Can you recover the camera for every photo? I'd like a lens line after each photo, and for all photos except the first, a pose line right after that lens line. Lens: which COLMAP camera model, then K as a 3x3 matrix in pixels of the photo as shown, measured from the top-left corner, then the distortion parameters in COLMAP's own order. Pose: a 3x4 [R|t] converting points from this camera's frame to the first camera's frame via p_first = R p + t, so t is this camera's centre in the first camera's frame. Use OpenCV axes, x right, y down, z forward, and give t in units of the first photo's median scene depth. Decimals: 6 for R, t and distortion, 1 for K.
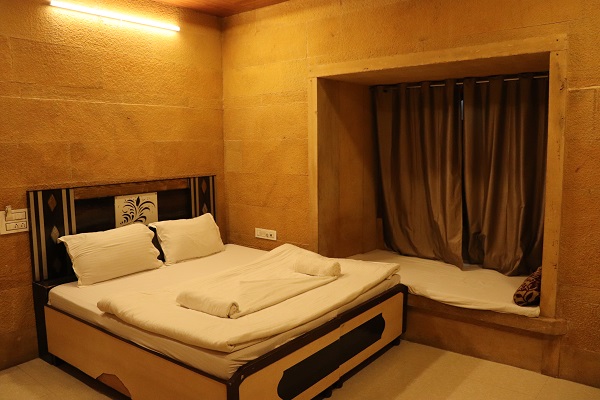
lens RADIAL K [[503.8, 0, 310.2], [0, 503.8, 201.9], [0, 0, 1]] dist [-0.181400, 0.159401]
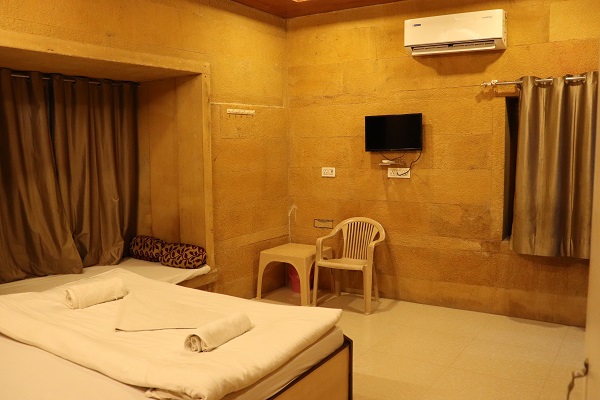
lens RADIAL K [[534.0, 0, 300.0], [0, 534.0, 200.0], [0, 0, 1]] dist [-0.005875, -0.000828]
pose [[-0.088260, -0.093419, 0.991707, -0.852330], [0.124265, 0.986782, 0.104014, -0.067567], [-0.988316, 0.132414, -0.075485, 0.723216]]
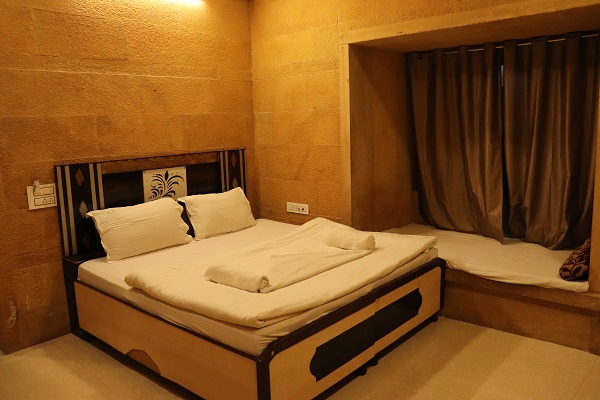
lens RADIAL K [[503.8, 0, 310.2], [0, 503.8, 201.9], [0, 0, 1]] dist [-0.181400, 0.159401]
pose [[0.997809, -0.008471, -0.065623, 0.000079], [0.011210, 0.999076, 0.041489, 0.015113], [0.065211, -0.042133, 0.996982, 0.038605]]
